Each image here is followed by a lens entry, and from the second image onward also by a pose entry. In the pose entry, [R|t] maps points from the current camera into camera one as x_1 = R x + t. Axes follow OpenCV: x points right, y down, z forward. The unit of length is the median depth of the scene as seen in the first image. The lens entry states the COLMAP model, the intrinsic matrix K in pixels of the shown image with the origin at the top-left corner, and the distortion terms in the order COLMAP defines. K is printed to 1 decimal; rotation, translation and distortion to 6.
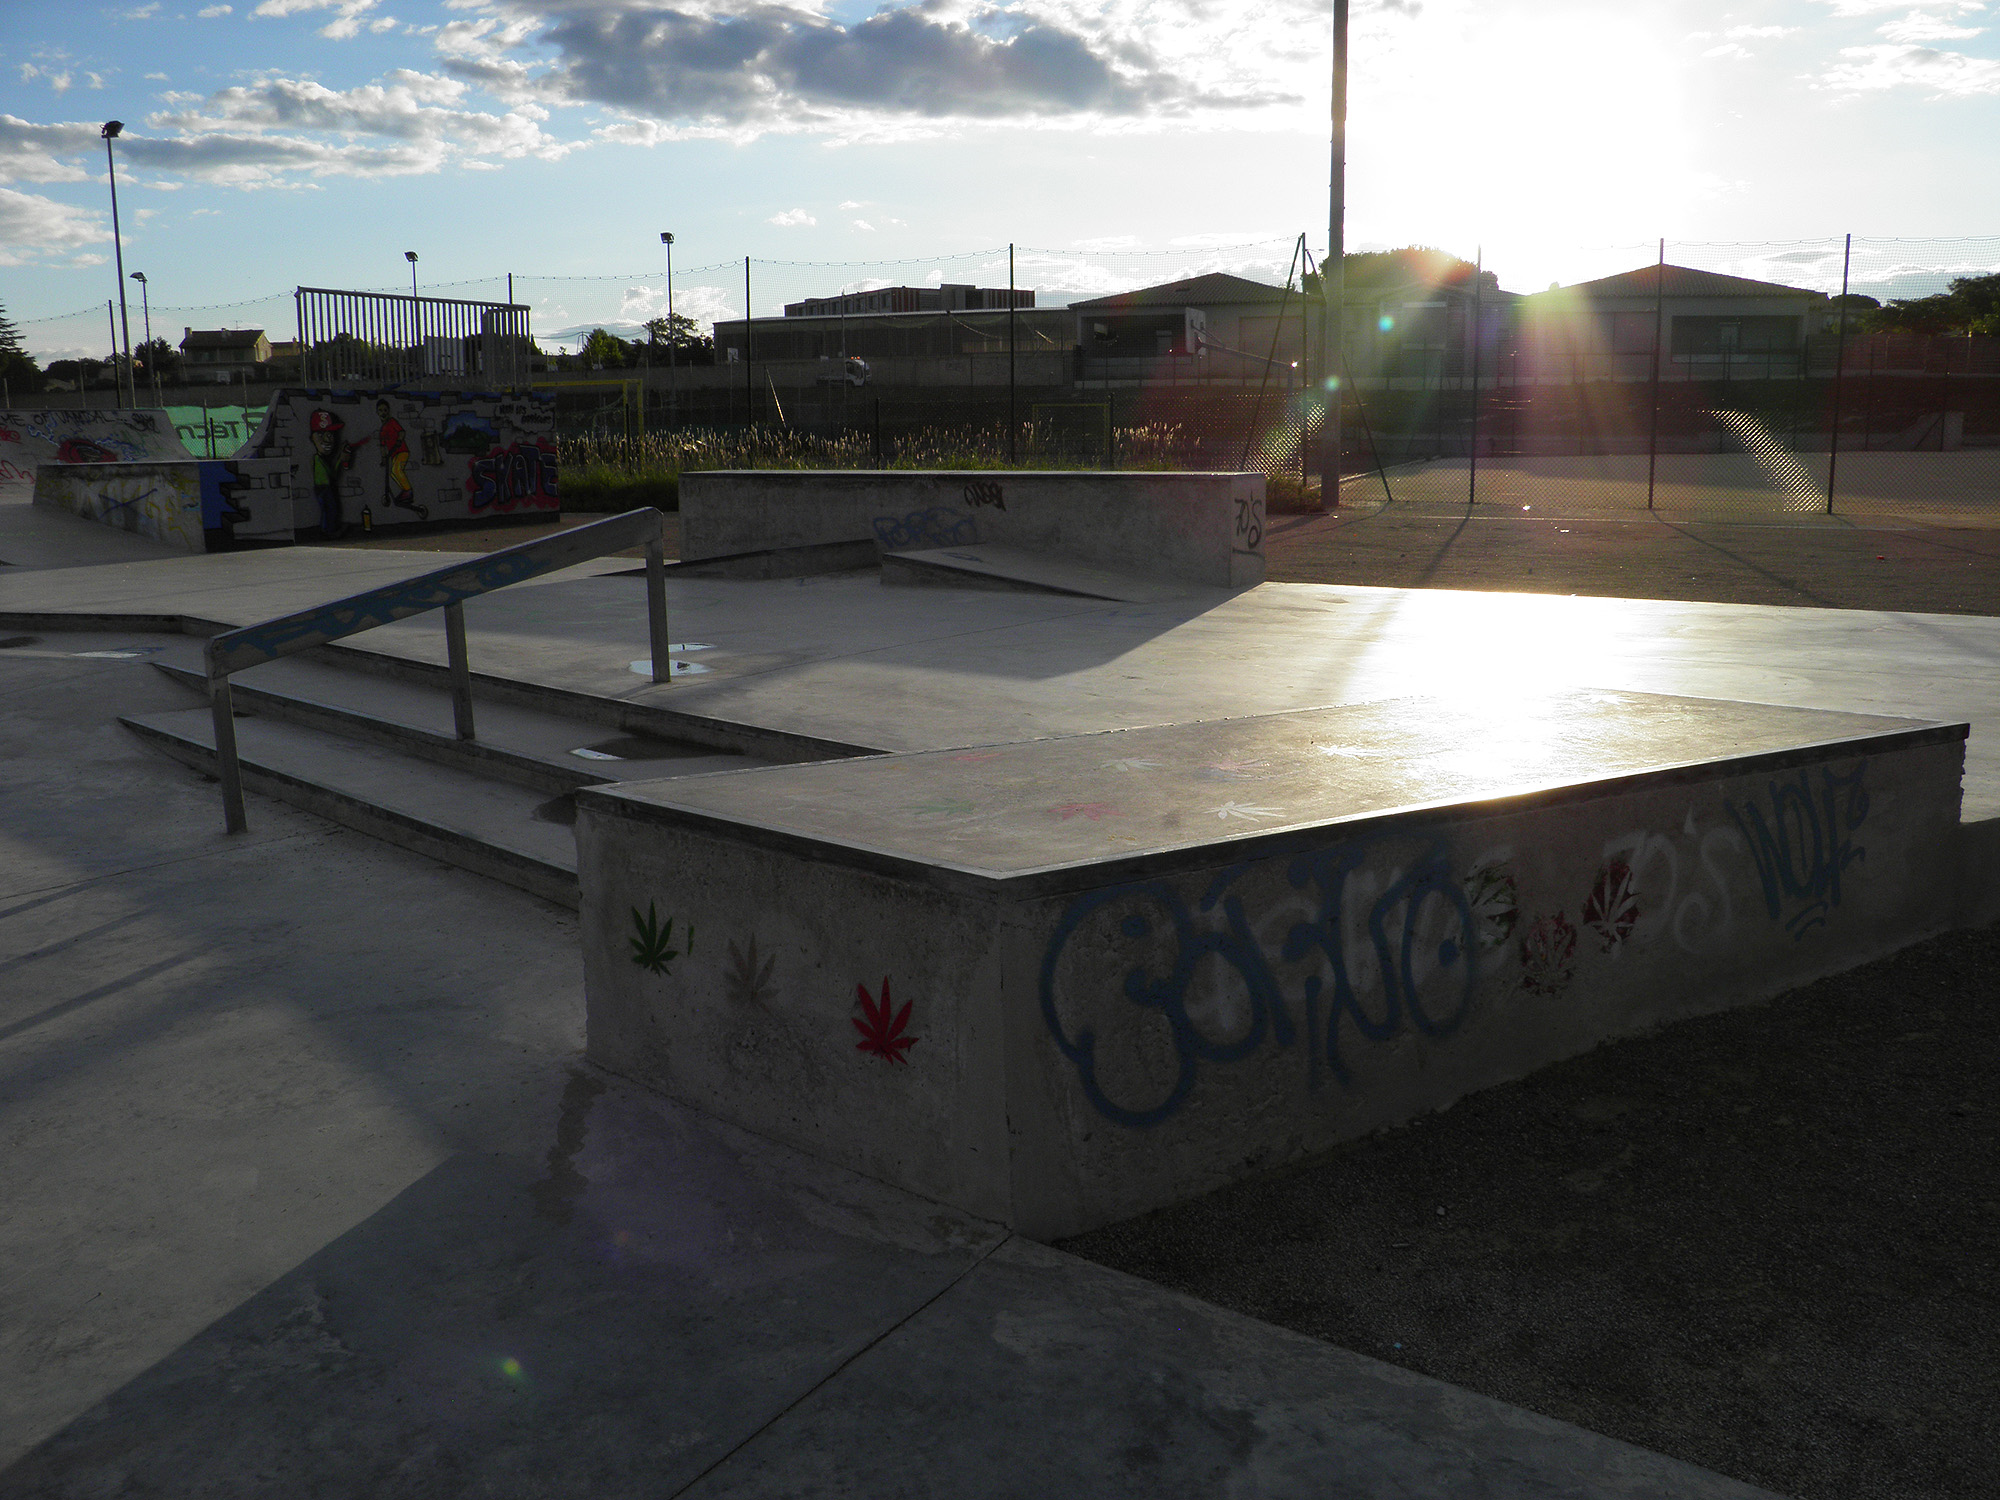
lens RADIAL K [[1663.8, 0, 1000.9], [0, 1663.8, 752.1], [0, 0, 1]] dist [-0.147080, 0.098518]
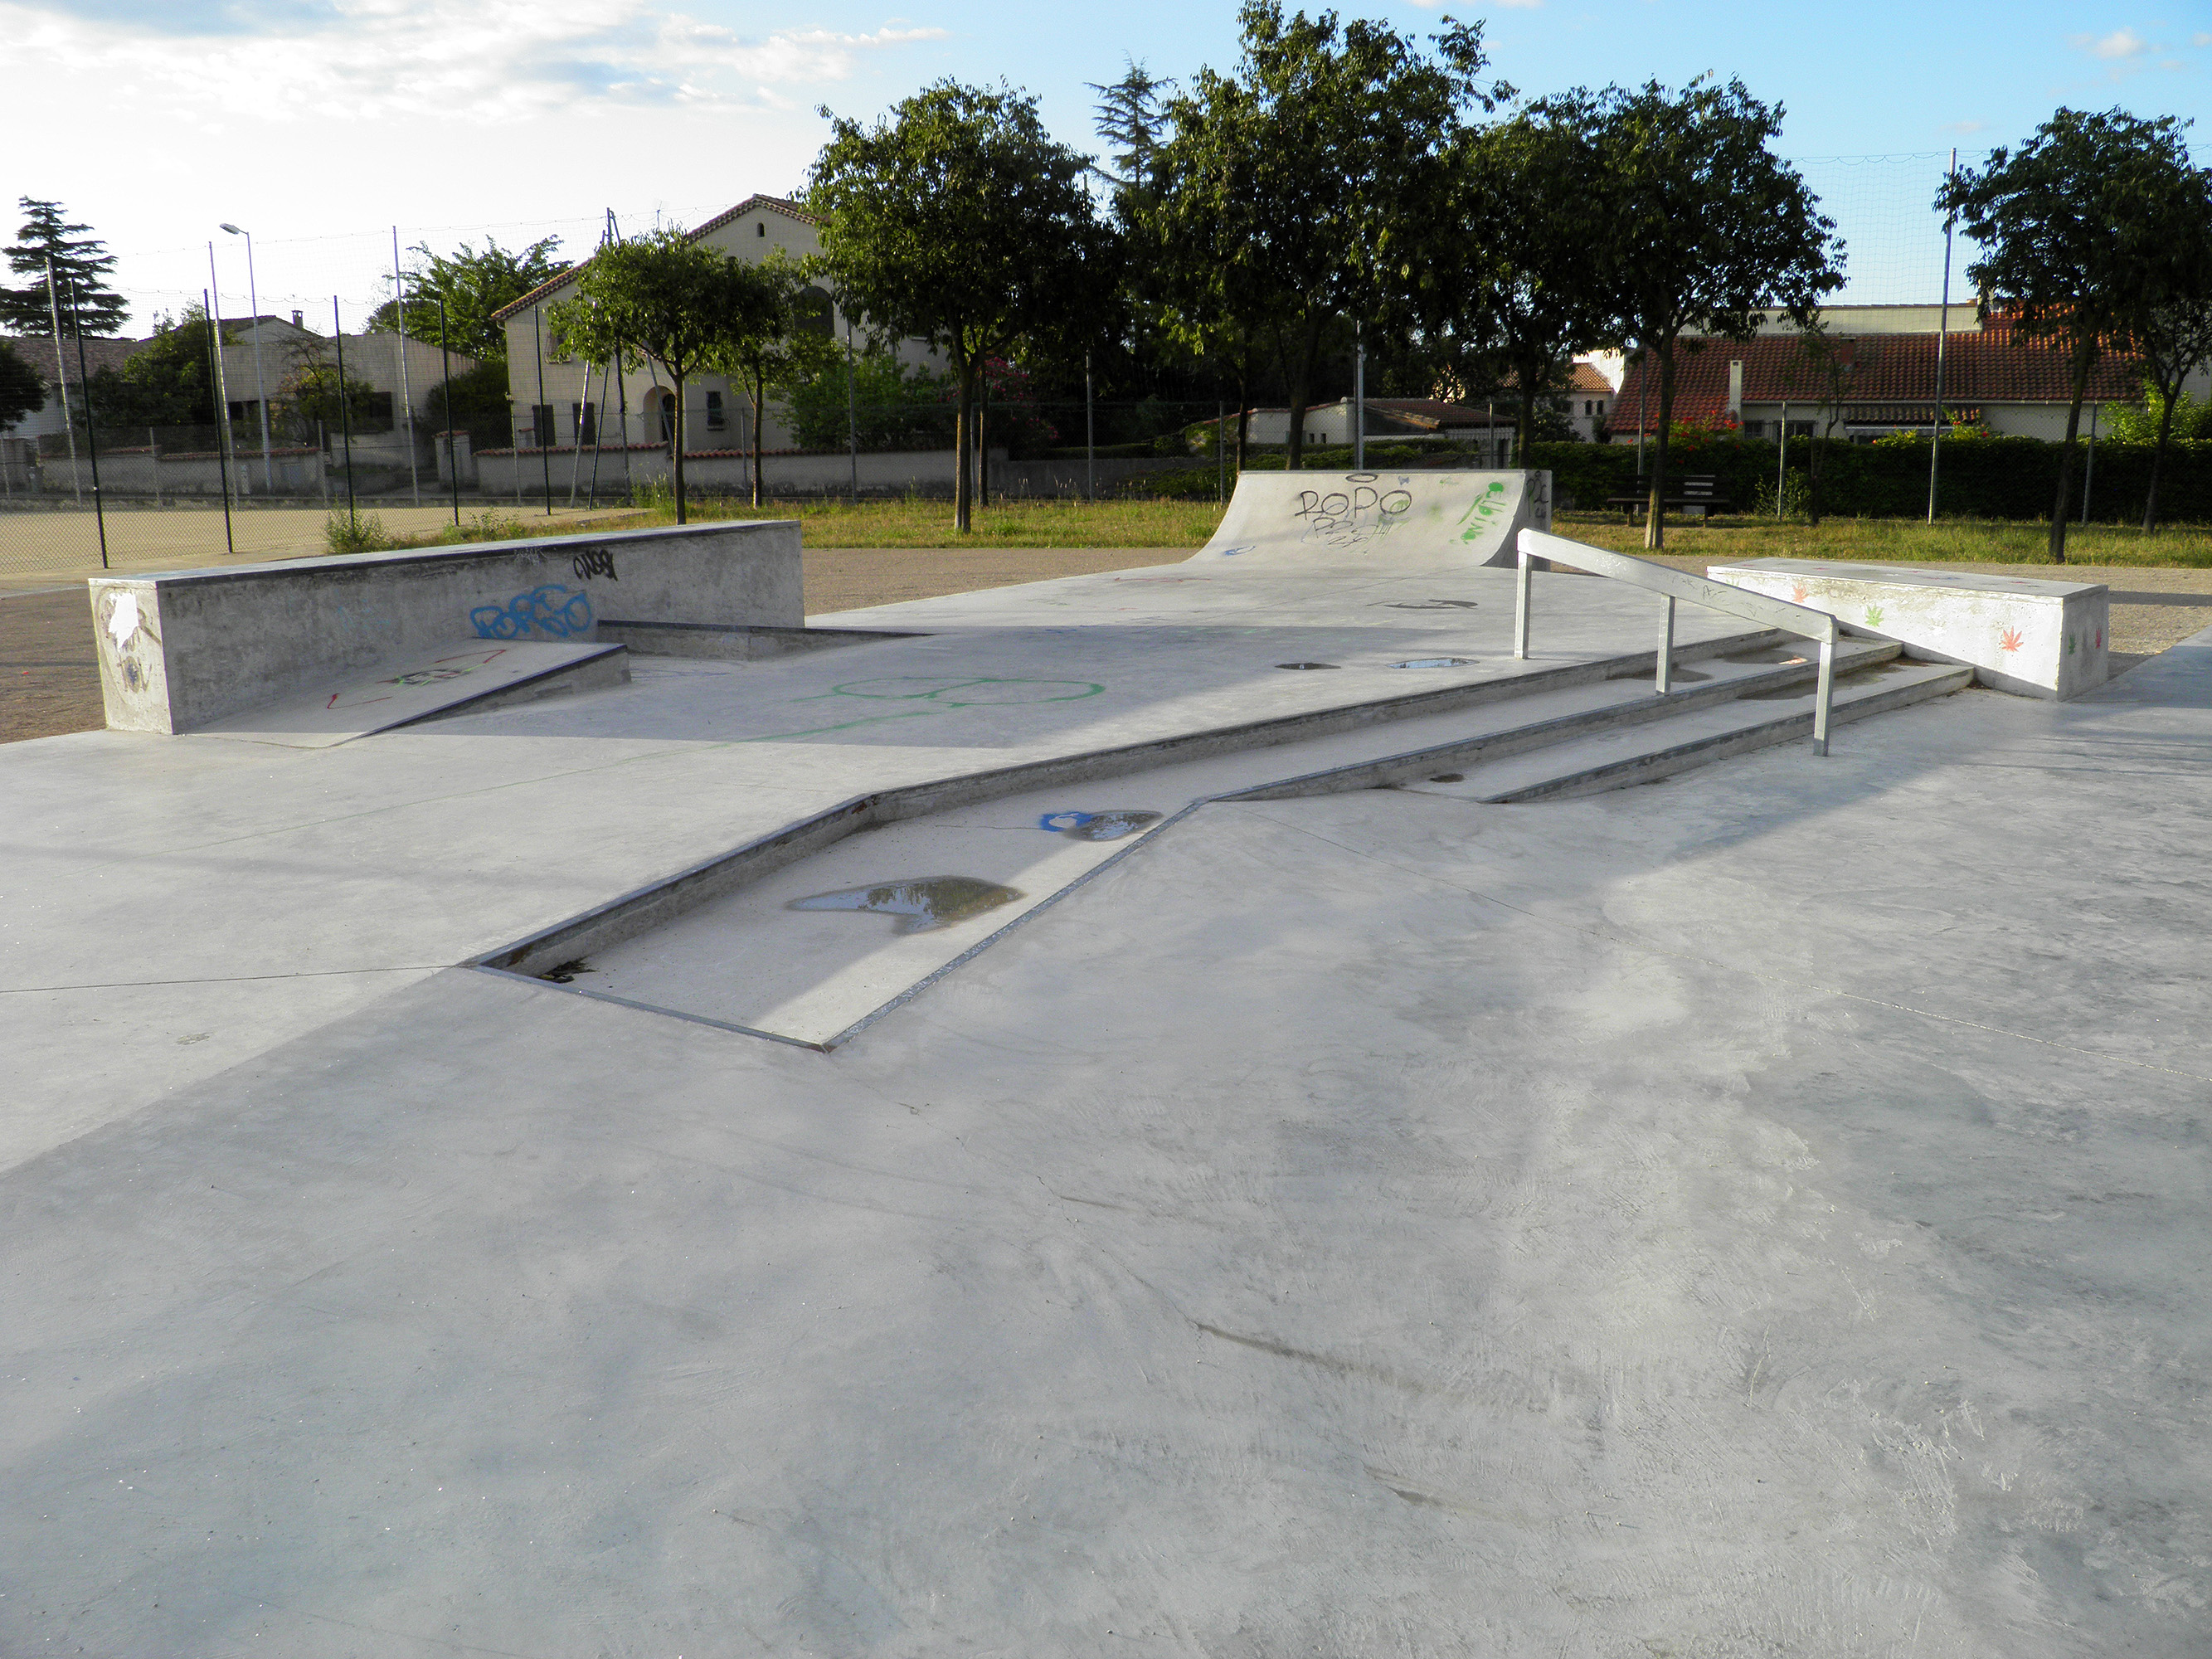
lens RADIAL K [[1840.2, 0, 1103.3], [0, 1840.2, 841.8], [0, 0, 1]] dist [-0.147080, 0.098518]
pose [[0.033963, -0.211389, 0.976812, -0.930089], [0.211381, 0.956784, 0.199705, -0.147267], [-0.976814, 0.199696, 0.077179, 0.688194]]
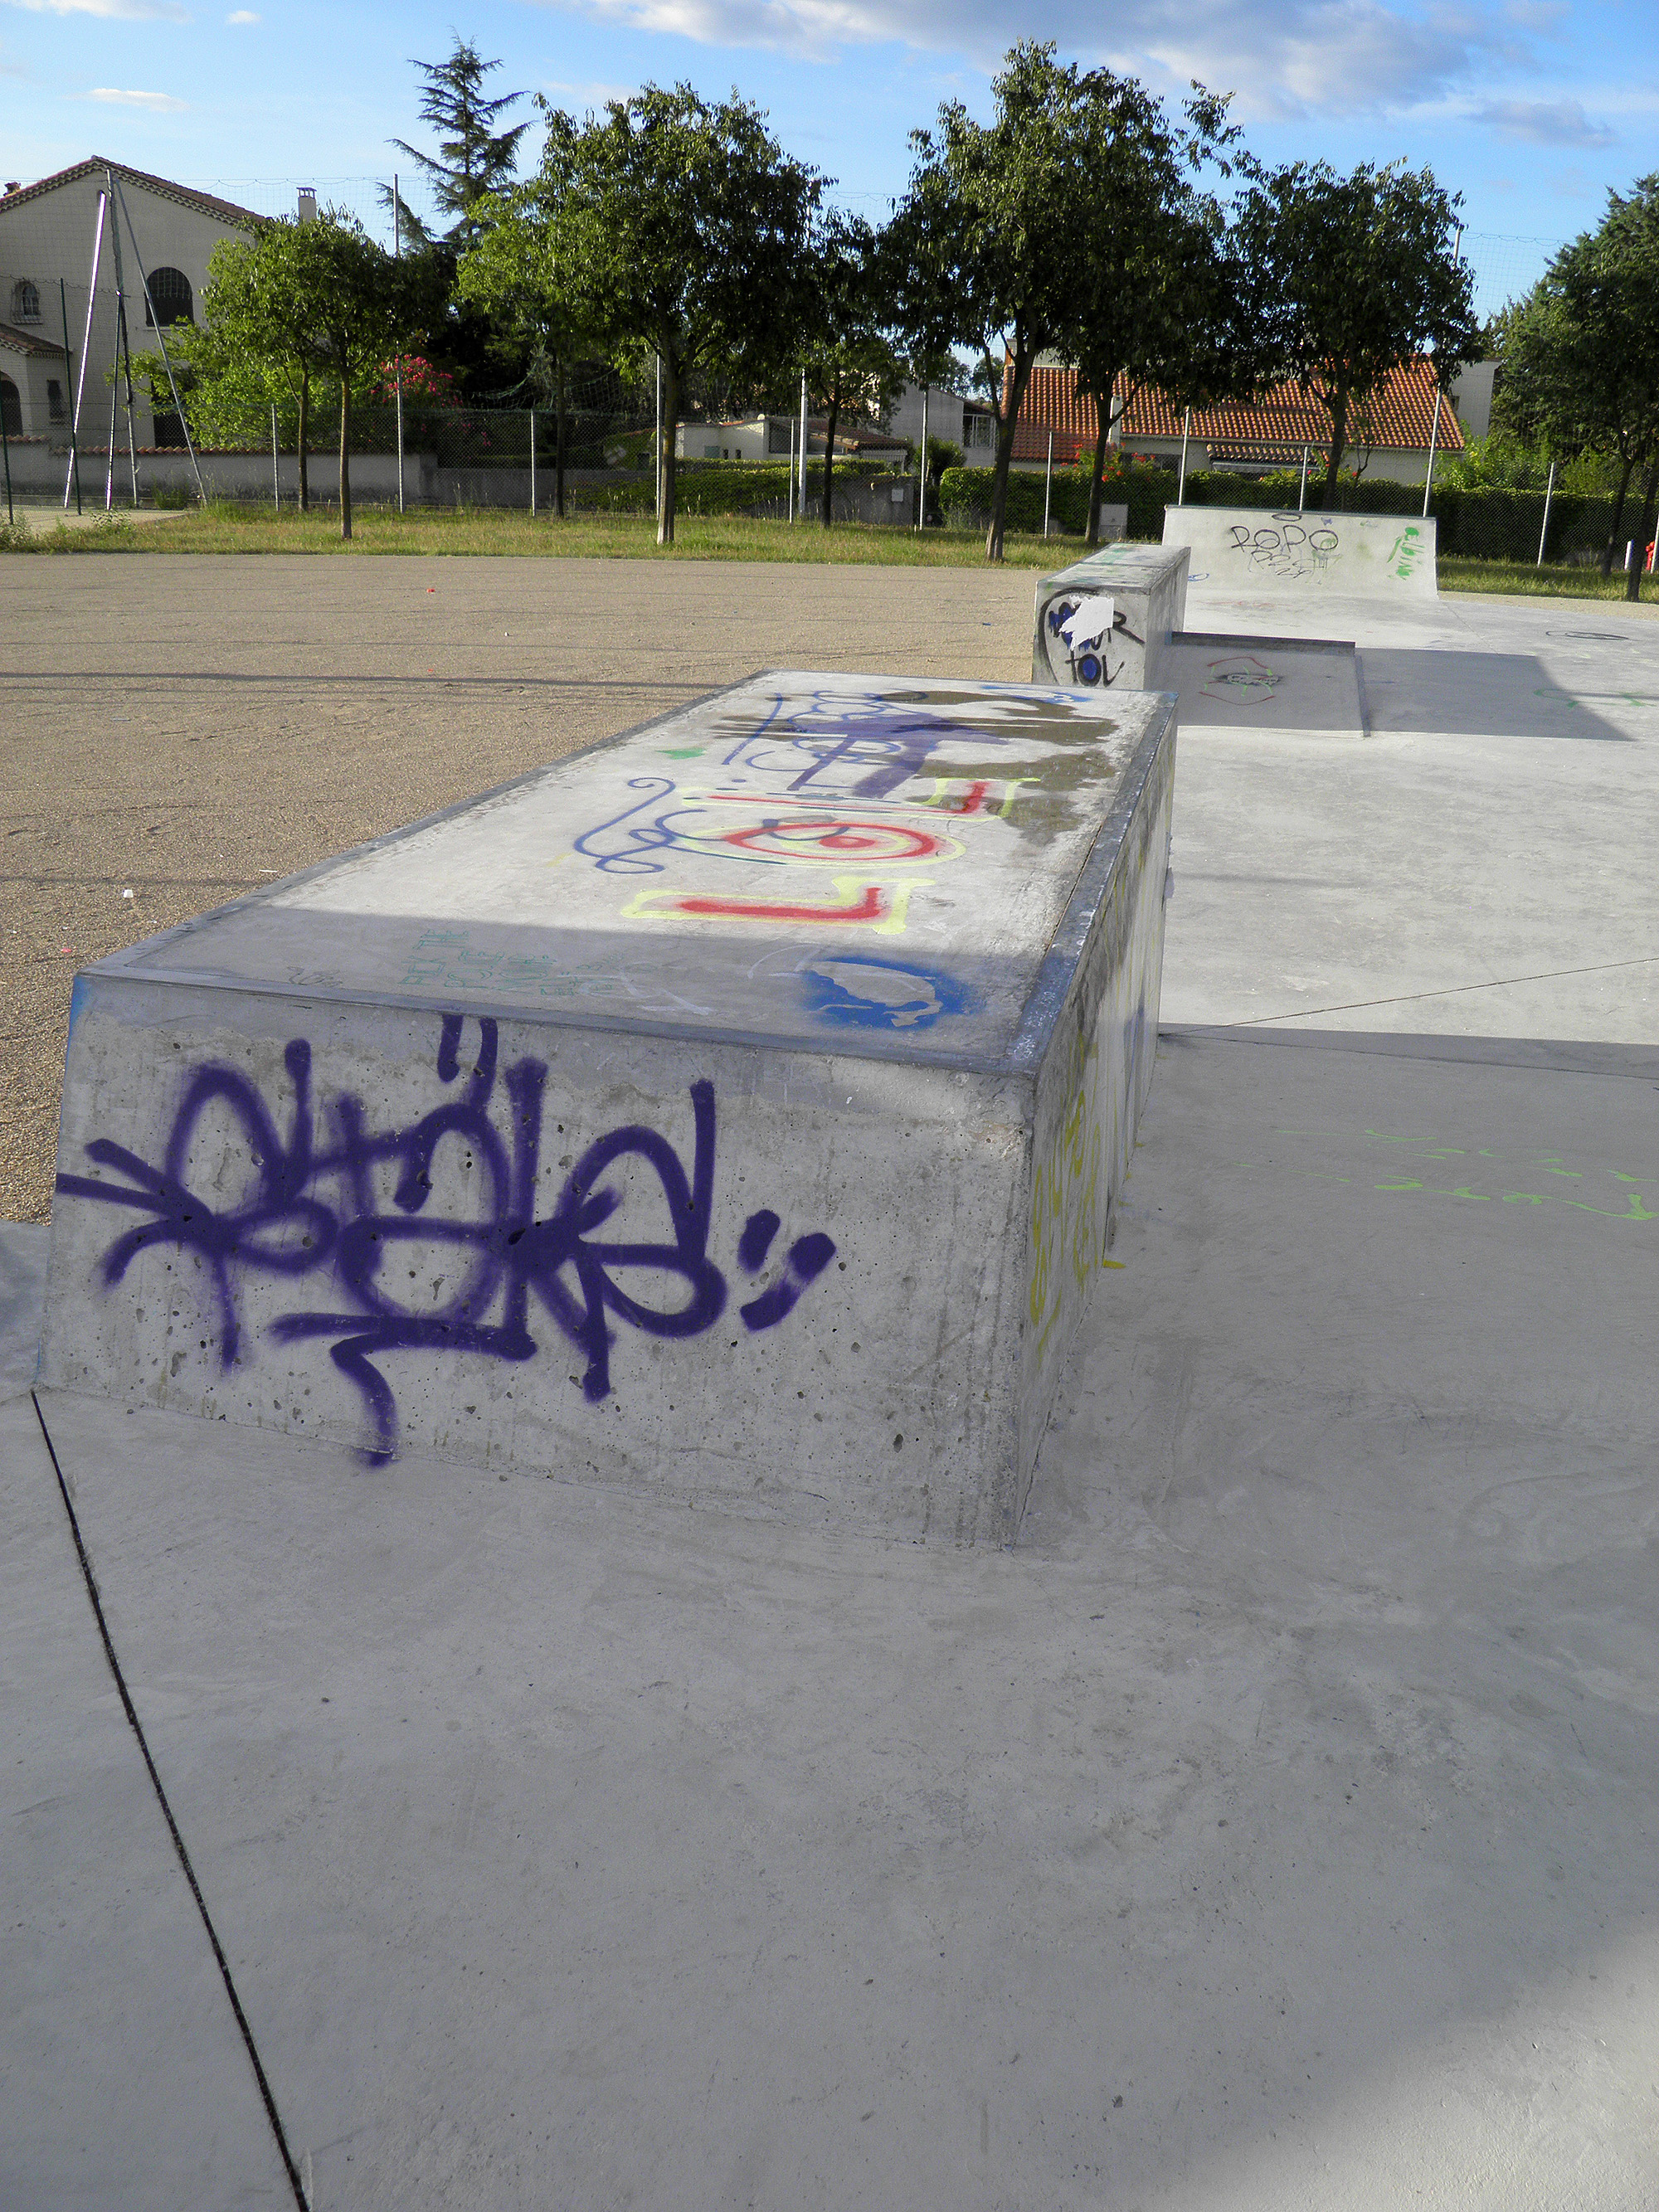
lens RADIAL K [[1840.2, 0, 841.2], [0, 1840.2, 1112.4], [0, 0, 1]] dist [-0.147080, 0.098518]
pose [[-0.299417, -0.332034, 0.894485, -0.998063], [0.158362, 0.907197, 0.389762, -0.318061], [-0.940888, 0.258354, -0.219048, 1.495547]]
